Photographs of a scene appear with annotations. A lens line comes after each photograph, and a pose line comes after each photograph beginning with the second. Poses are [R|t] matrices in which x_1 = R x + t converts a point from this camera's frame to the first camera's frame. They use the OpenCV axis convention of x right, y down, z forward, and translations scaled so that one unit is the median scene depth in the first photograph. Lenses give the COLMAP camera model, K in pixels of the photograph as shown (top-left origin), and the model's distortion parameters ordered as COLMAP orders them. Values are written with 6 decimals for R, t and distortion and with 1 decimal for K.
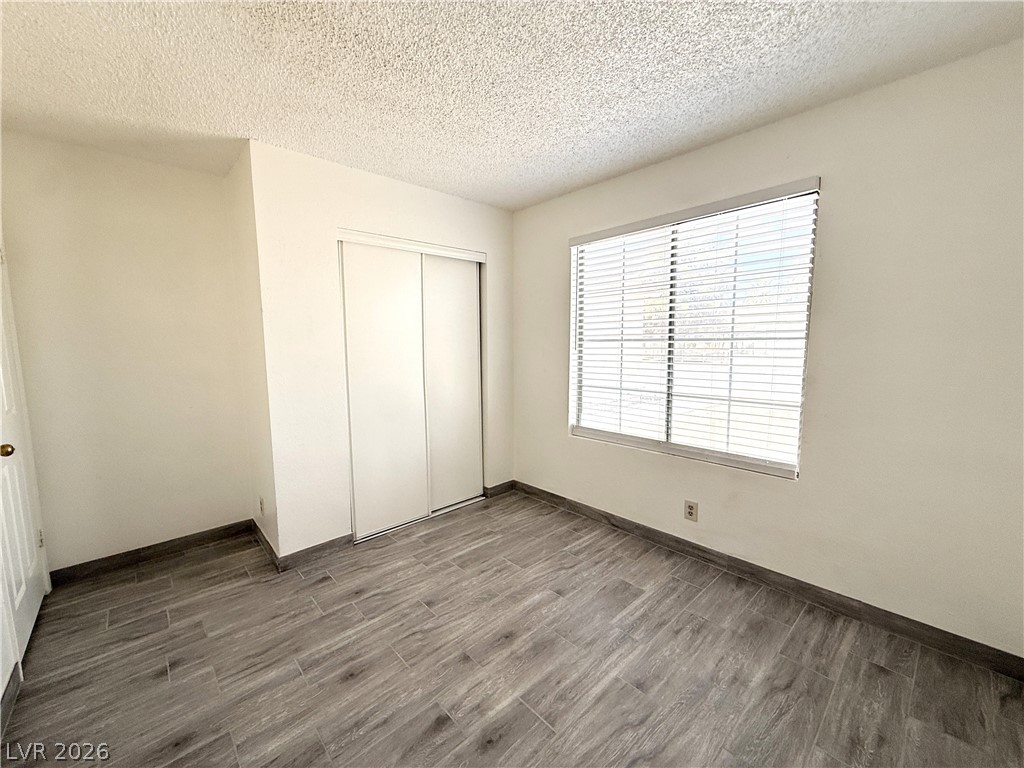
lens RADIAL K [[408.2, 0, 507.4], [0, 408.2, 385.4], [0, 0, 1]] dist [0.000992, -0.000430]
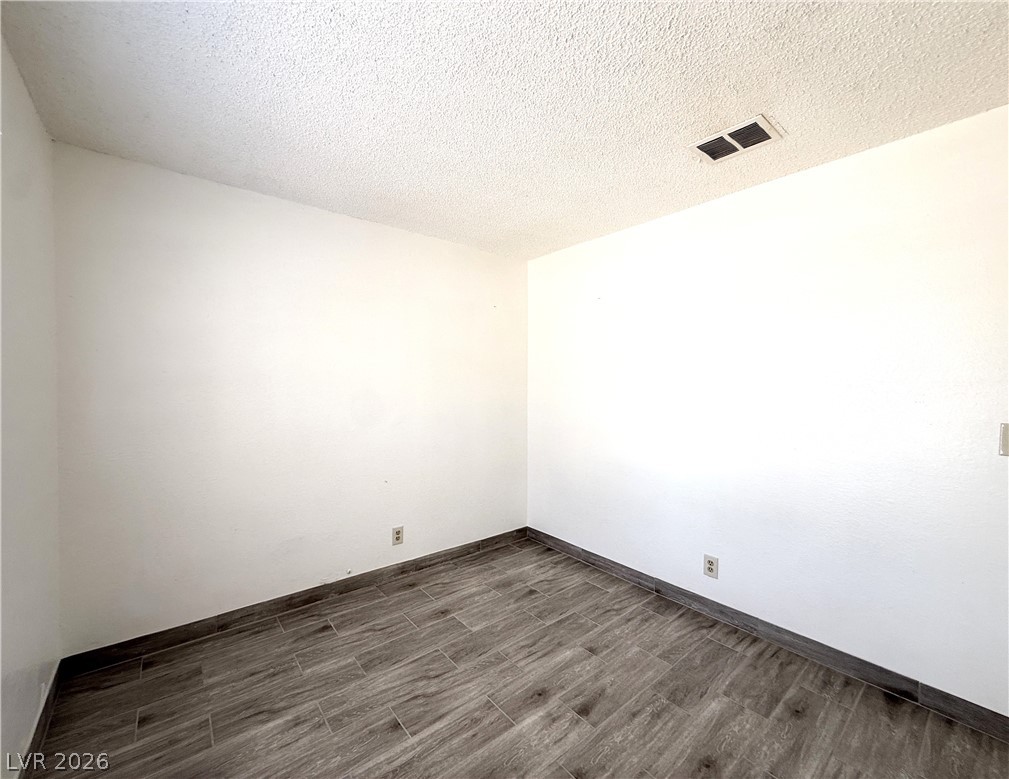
lens RADIAL K [[414.1, 0, 486.3], [0, 414.1, 388.4], [0, 0, 1]] dist [0.002057, 0.000107]
pose [[-0.996939, 0.004687, 0.078044, 0.013593], [0.014465, 0.992026, 0.125198, -0.182758], [-0.076835, 0.125944, -0.989057, 1.589377]]
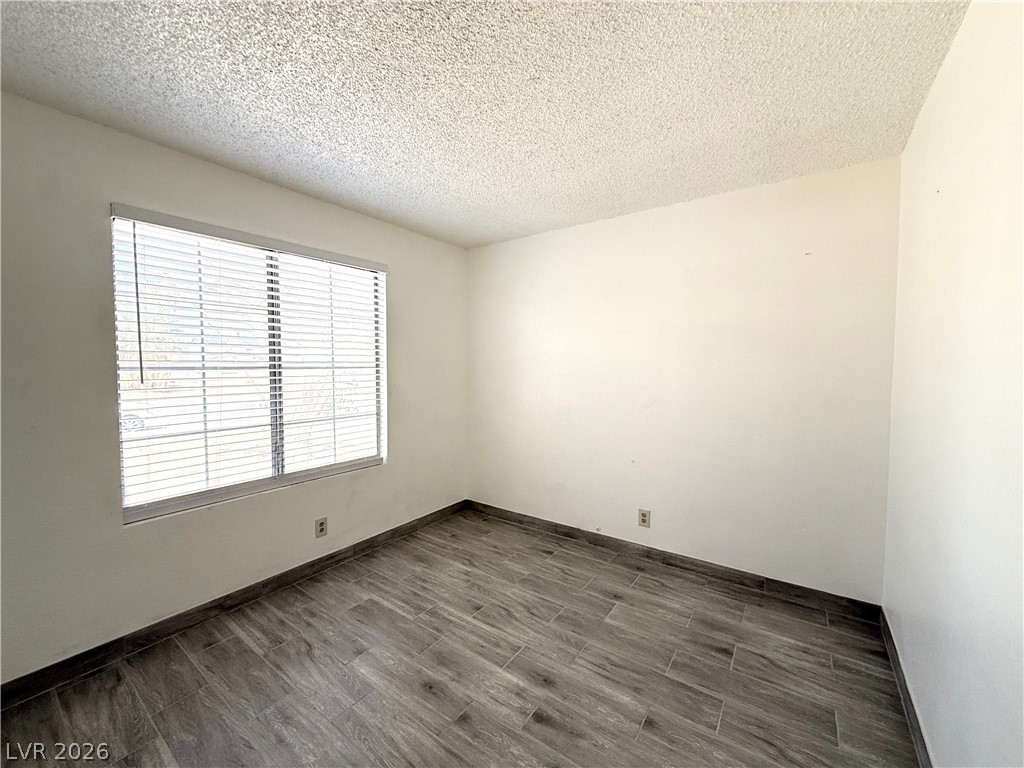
lens RADIAL K [[408.2, 0, 506.2], [0, 408.2, 381.6], [0, 0, 1]] dist [0.000992, -0.000430]
pose [[-0.202101, -0.024971, 0.979046, -0.902688], [0.110114, 0.992757, 0.048051, -0.091514], [-0.973155, 0.117518, -0.197888, 0.917485]]
